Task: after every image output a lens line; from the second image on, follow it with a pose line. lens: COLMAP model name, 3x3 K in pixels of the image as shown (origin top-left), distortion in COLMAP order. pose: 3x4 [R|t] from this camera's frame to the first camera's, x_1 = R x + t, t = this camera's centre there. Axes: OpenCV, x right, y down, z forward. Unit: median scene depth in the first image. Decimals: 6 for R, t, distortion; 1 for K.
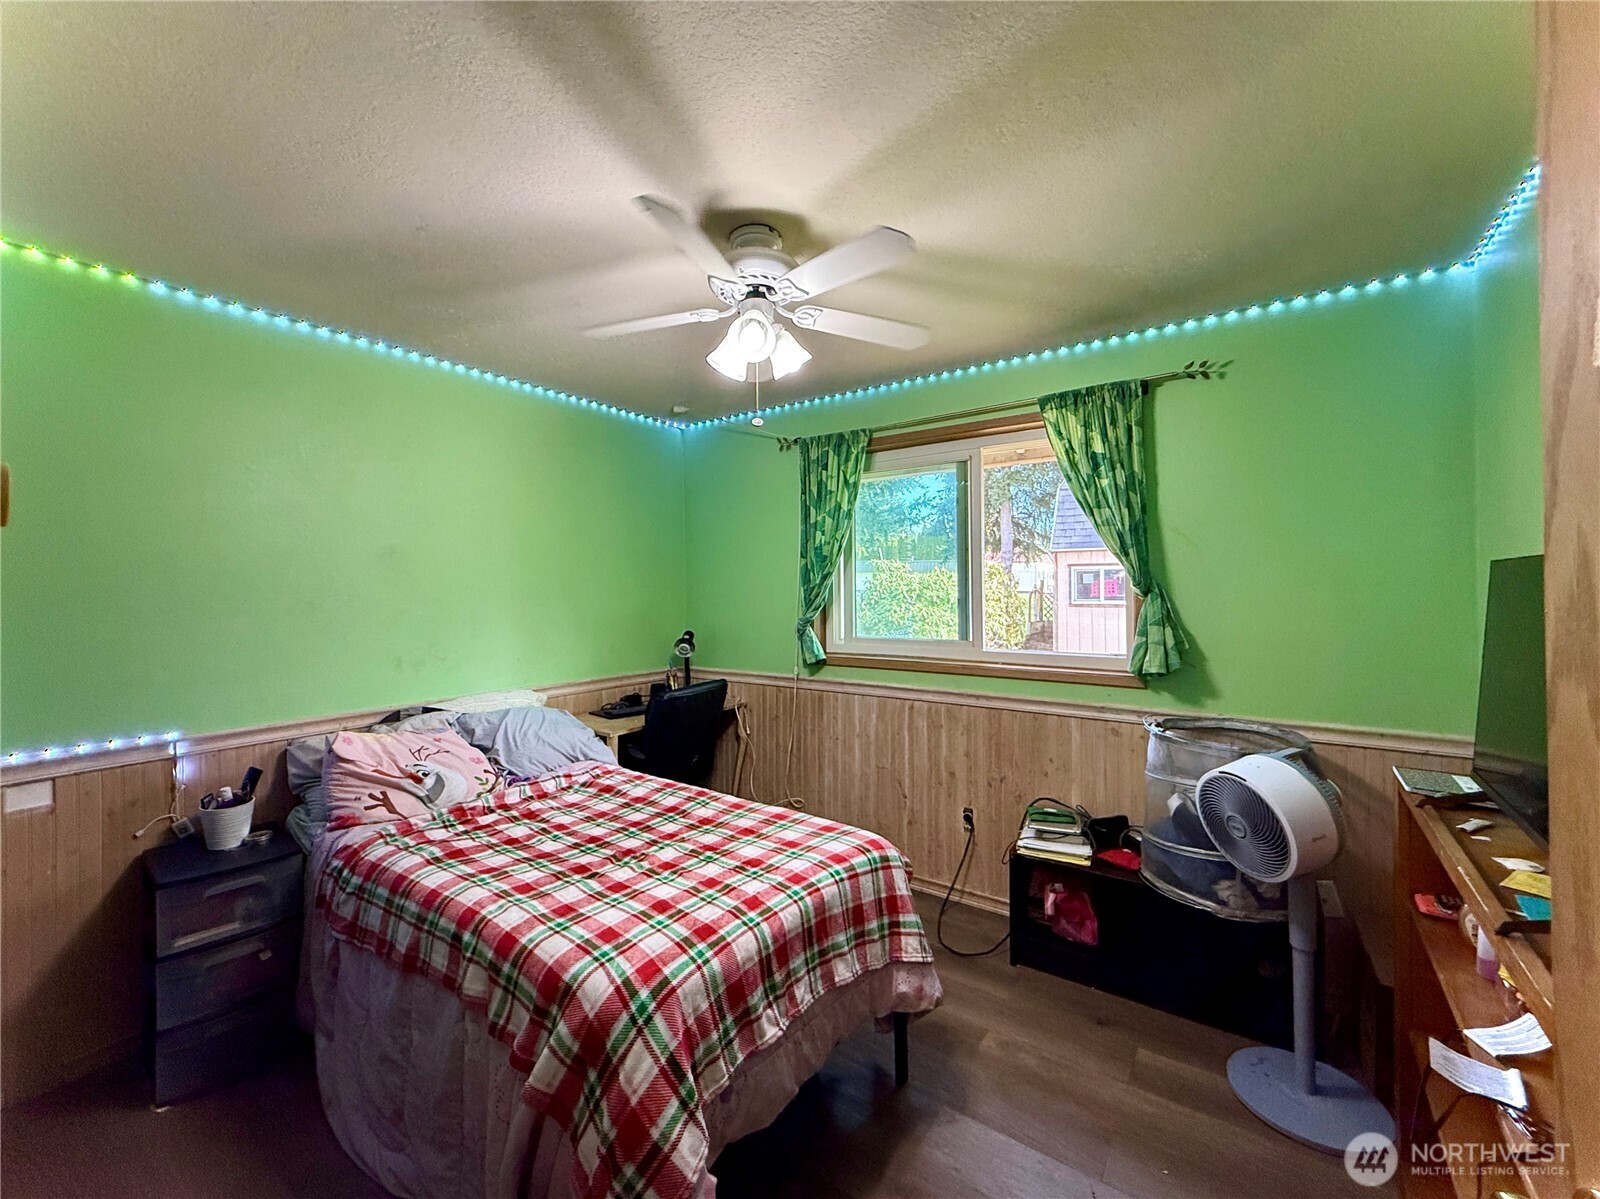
lens RADIAL K [[659.9, 0, 800.5], [0, 659.9, 570.1], [0, 0, 1]] dist [-0.001762, -0.000026]
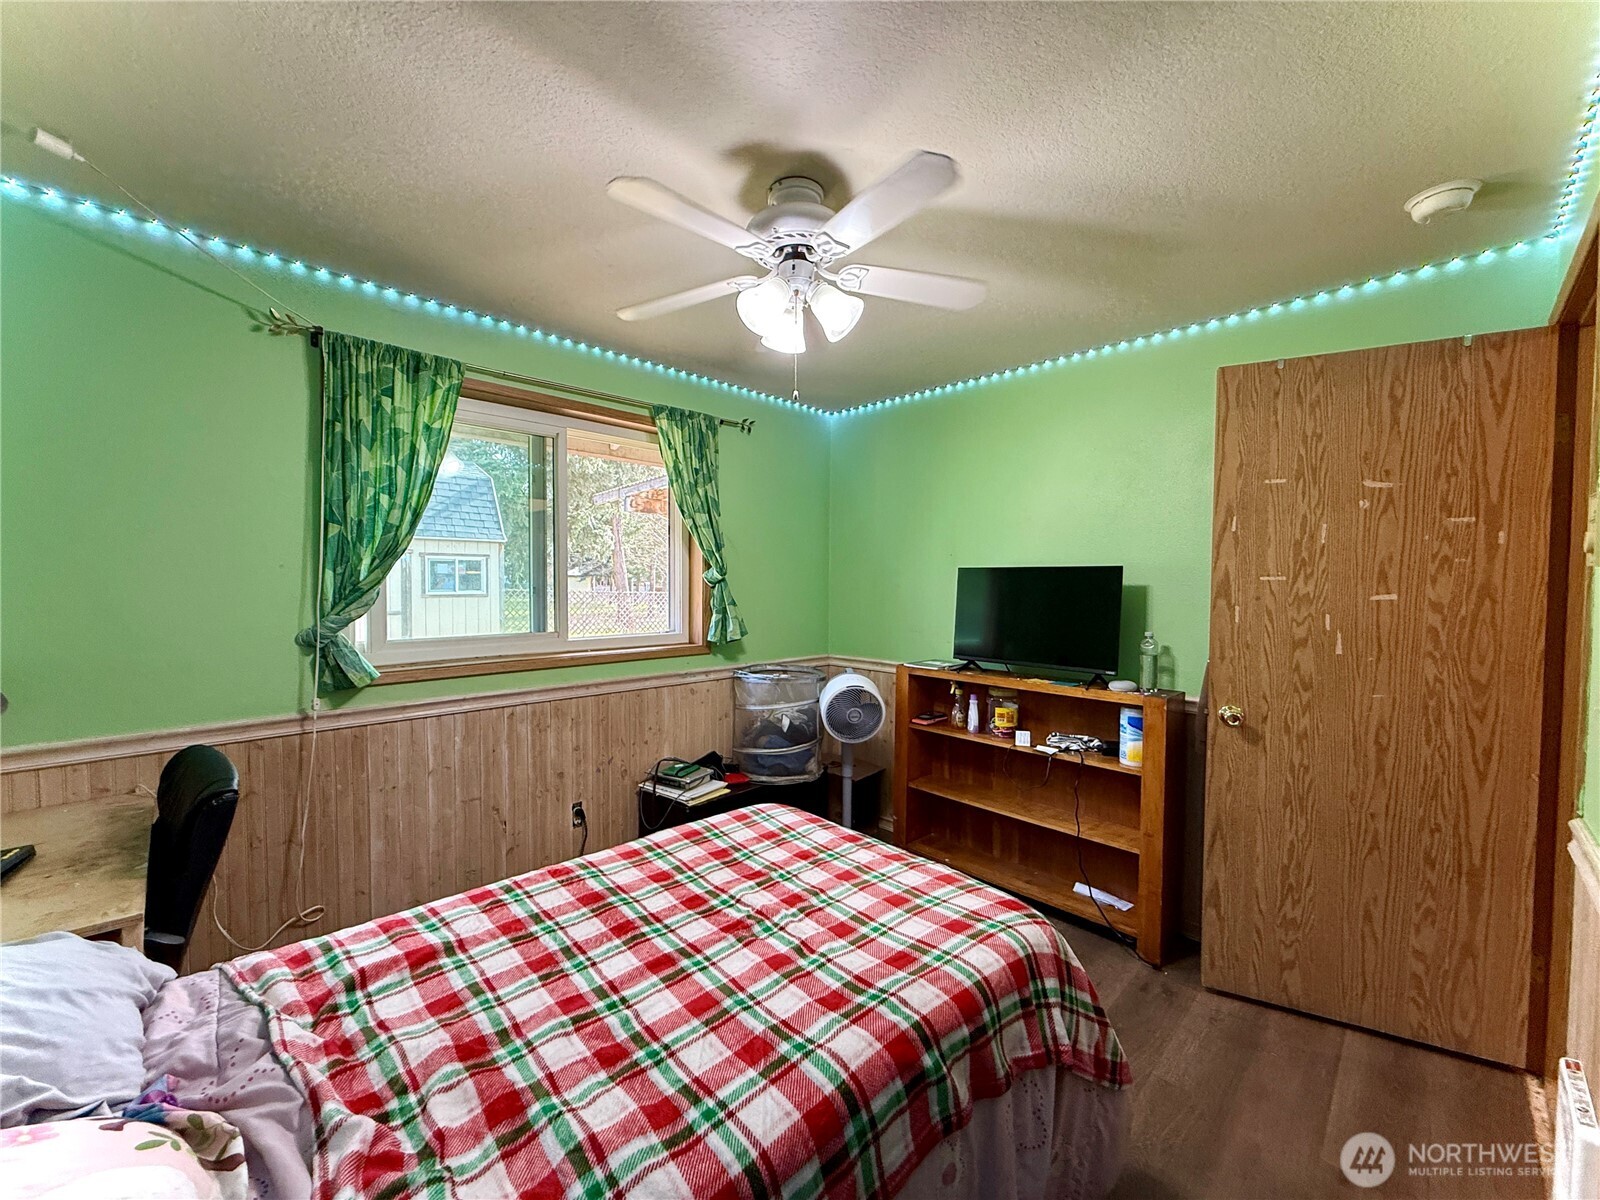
lens RADIAL K [[648.8, 0, 793.4], [0, 648.8, 591.4], [0, 0, 1]] dist [-0.000891, 0.000166]
pose [[0.158954, -0.009063, 0.987244, -0.645018], [-0.033961, 0.999316, 0.014642, 0.026967], [-0.986702, -0.035855, 0.158538, 0.560139]]
